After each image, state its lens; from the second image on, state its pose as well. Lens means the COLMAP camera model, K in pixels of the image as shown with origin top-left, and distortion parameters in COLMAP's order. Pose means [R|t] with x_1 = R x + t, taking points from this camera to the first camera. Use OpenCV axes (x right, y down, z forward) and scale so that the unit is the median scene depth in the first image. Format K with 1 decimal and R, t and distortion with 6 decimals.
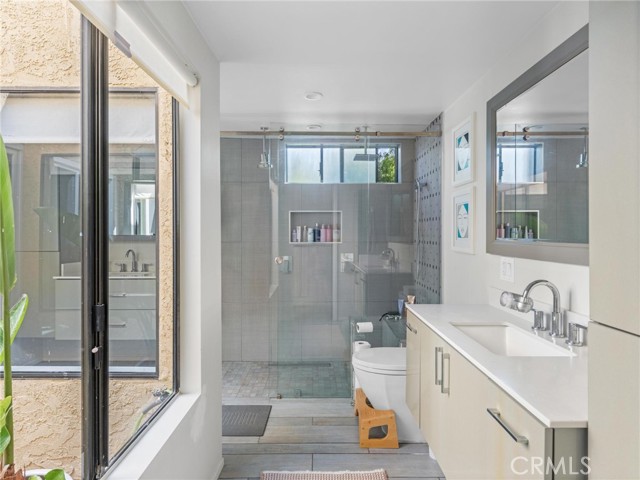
lens RADIAL K [[356.6, 0, 319.9], [0, 356.6, 237.9], [0, 0, 1]] dist [0.002368, -0.001238]
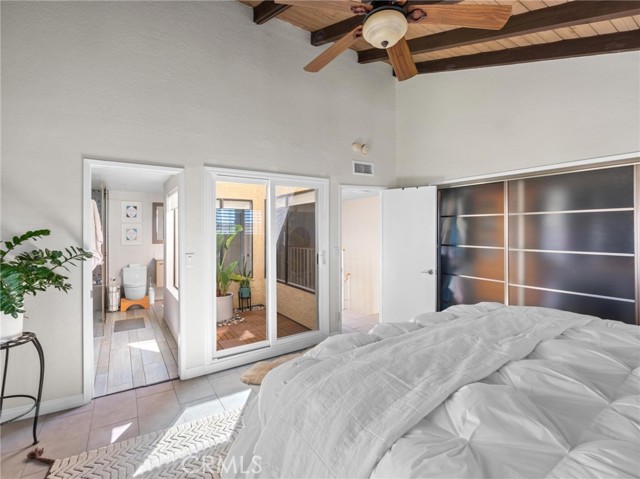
lens RADIAL K [[301.0, 0, 321.5], [0, 301.0, 230.4], [0, 0, 1]] dist [-0.008348, 0.000068]
pose [[-0.557586, 0.000837, 0.830119, -2.856130], [0.011243, 0.999915, 0.006544, -0.089544], [-0.830043, 0.012982, -0.557548, 1.192005]]
